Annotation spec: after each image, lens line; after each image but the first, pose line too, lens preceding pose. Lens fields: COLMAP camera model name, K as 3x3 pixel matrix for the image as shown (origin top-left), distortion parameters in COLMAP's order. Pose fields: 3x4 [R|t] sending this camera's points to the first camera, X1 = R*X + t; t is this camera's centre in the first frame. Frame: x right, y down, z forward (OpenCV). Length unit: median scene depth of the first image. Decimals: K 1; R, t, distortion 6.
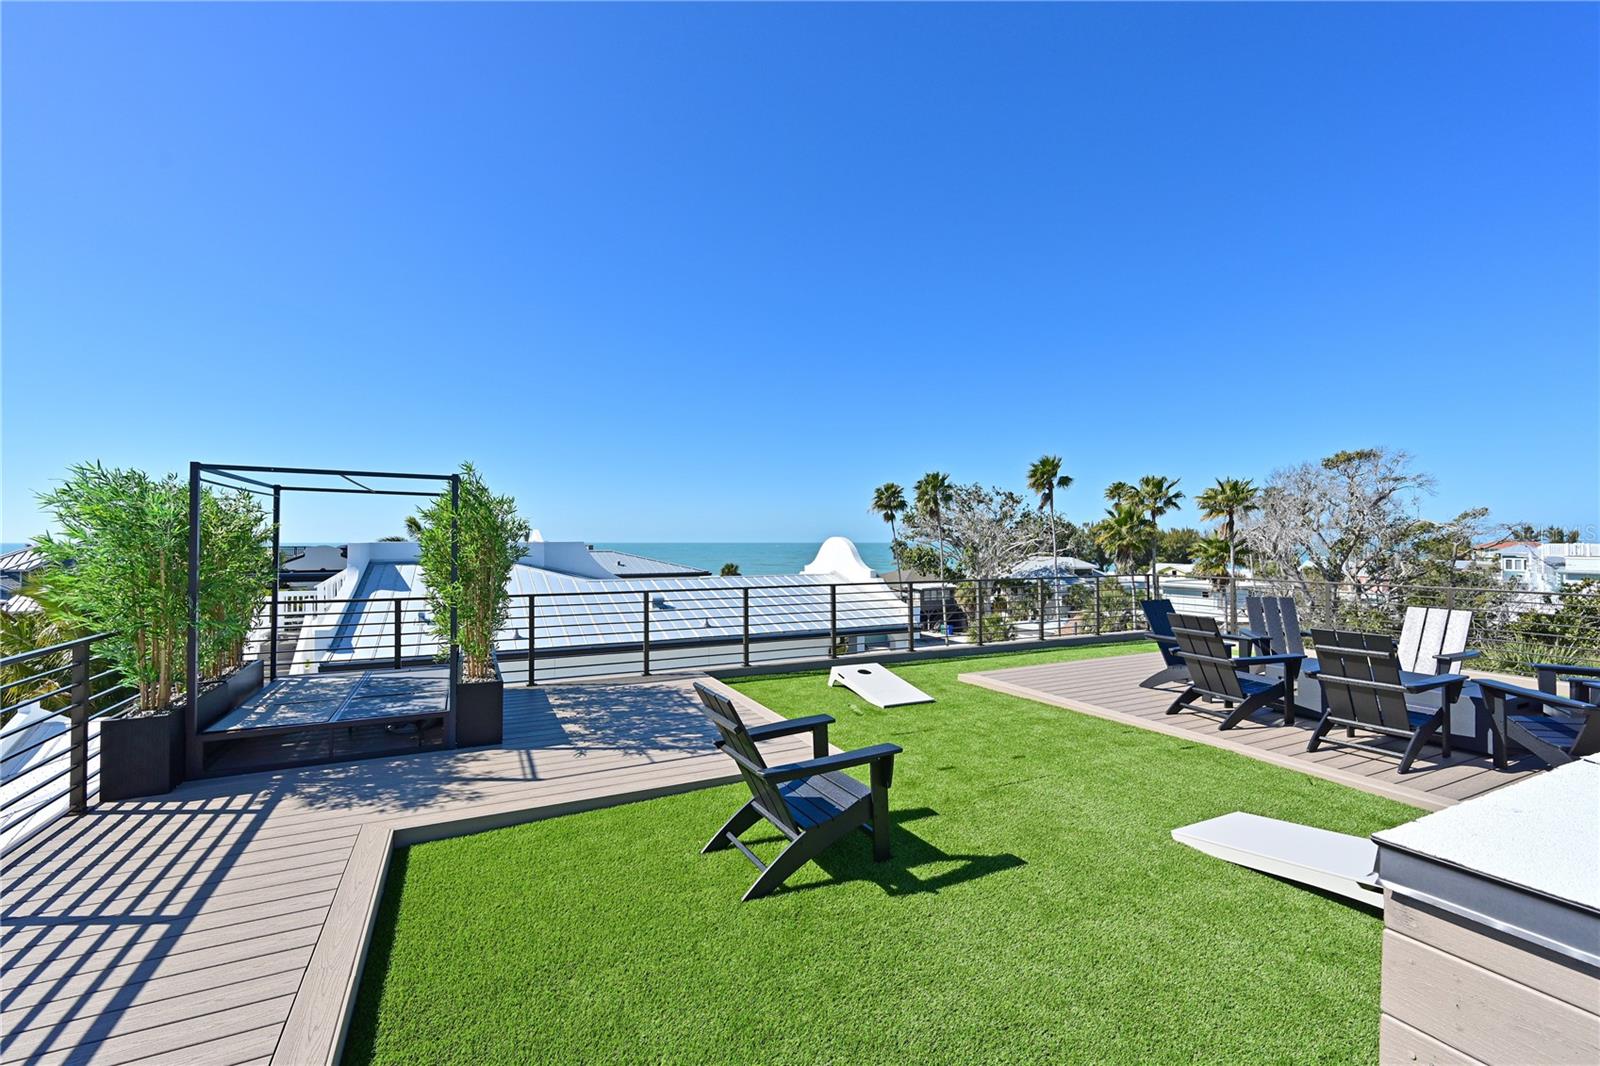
lens RADIAL K [[658.3, 0, 794.9], [0, 658.3, 514.3], [0, 0, 1]] dist [-0.000334, 0.000310]
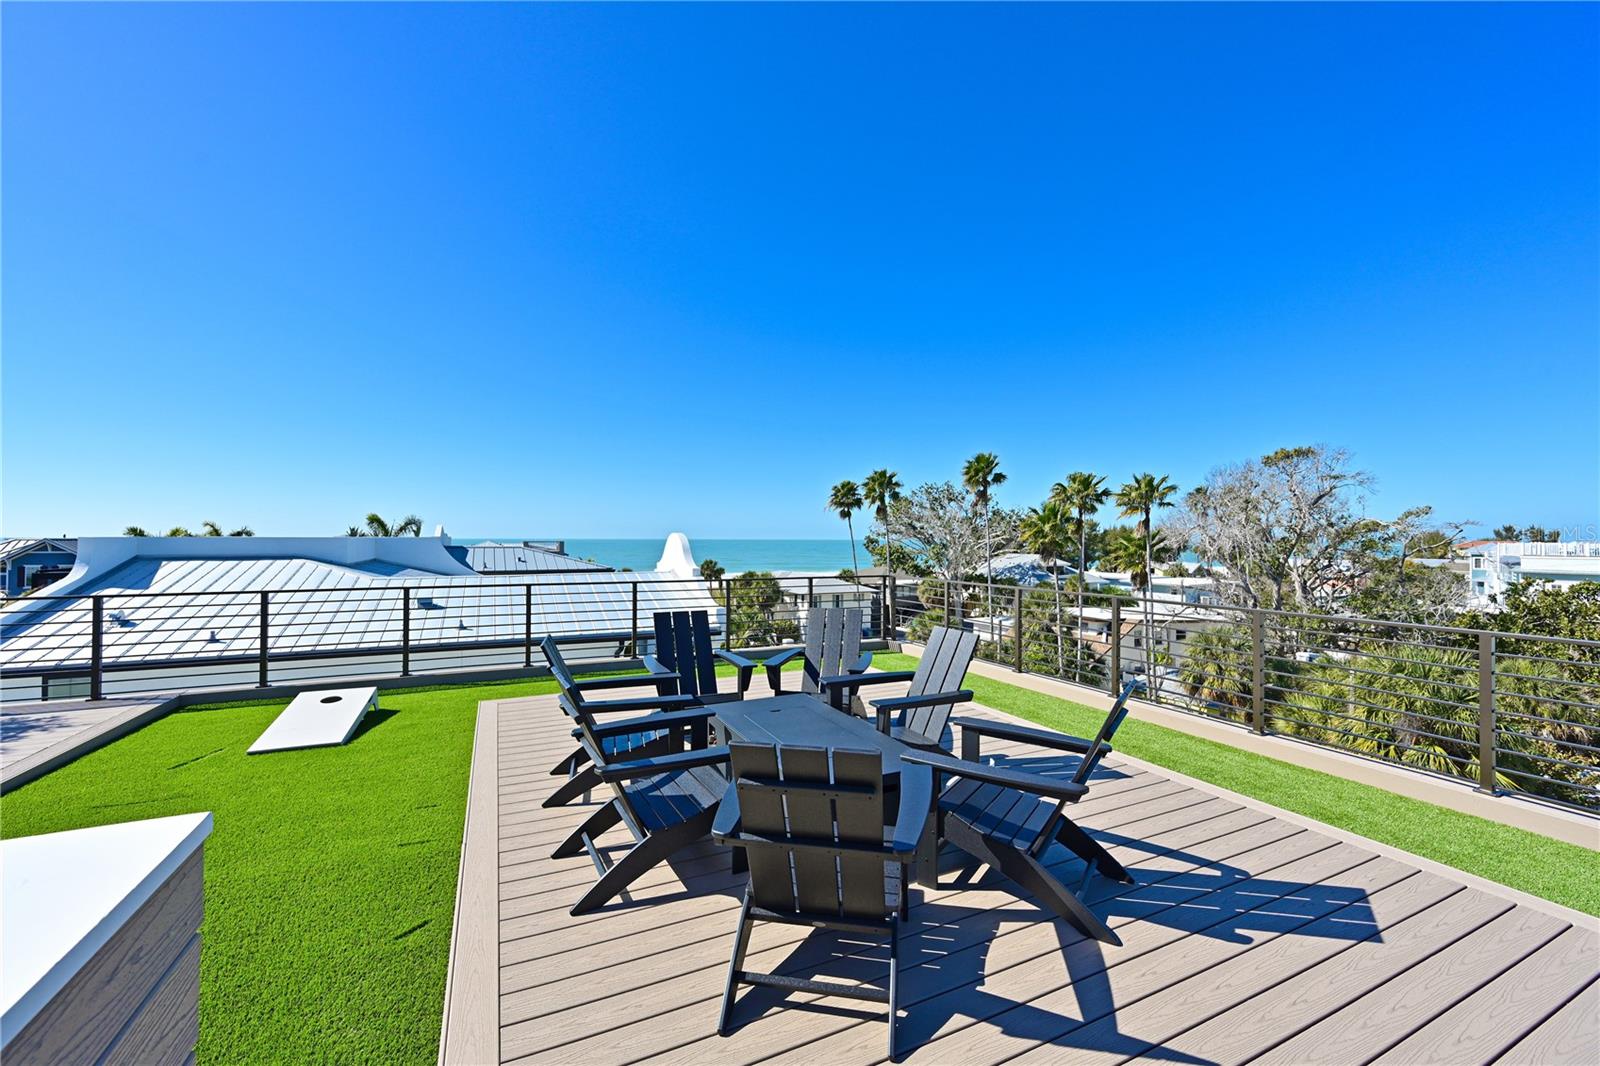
lens RADIAL K [[626.9, 0, 806.8], [0, 626.9, 537.2], [0, 0, 1]] dist [0.003143, -0.000648]
pose [[0.999951, 0.003186, -0.009347, 0.131644], [-0.002817, 0.999227, 0.039213, 0.002279], [0.009464, -0.039185, 0.999187, 0.049685]]
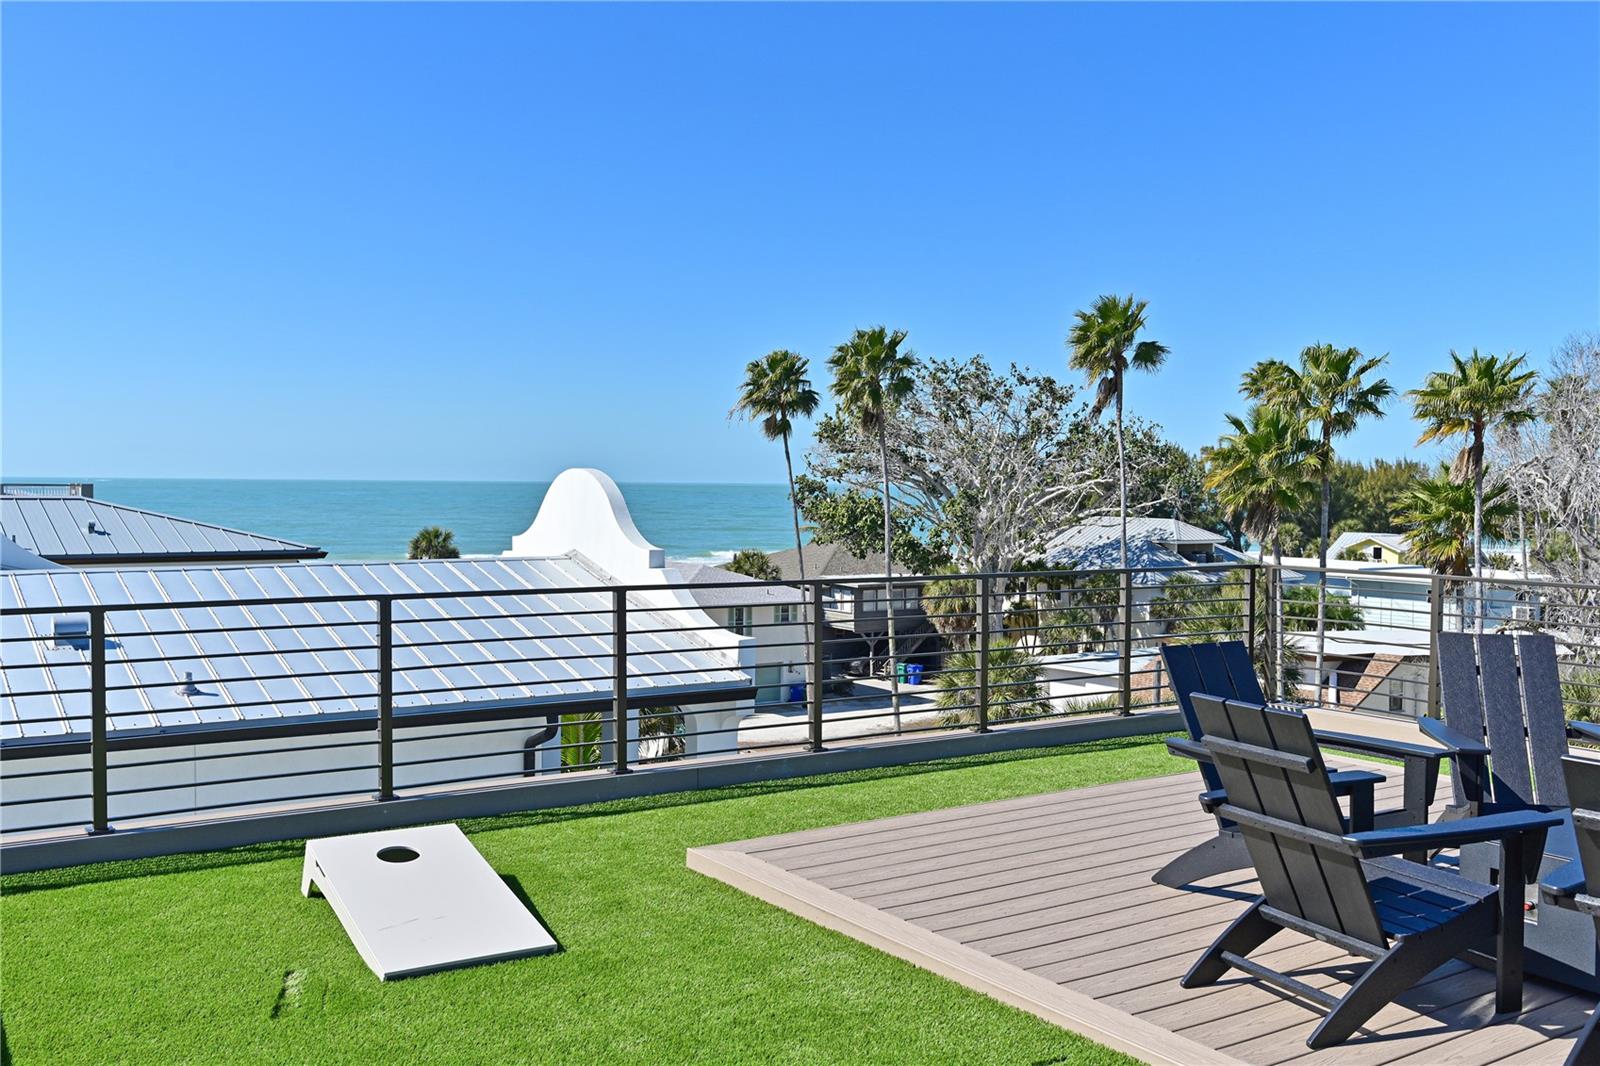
lens RADIAL K [[1430.4, 0, 796.4], [0, 1430.4, 516.1], [0, 0, 1]] dist [-0.020352, 0.016802]
pose [[0.991402, 0.006352, 0.130696, 0.041075], [-0.014916, 0.997796, 0.064654, 0.002235], [-0.129997, -0.066047, 0.989312, 0.047566]]
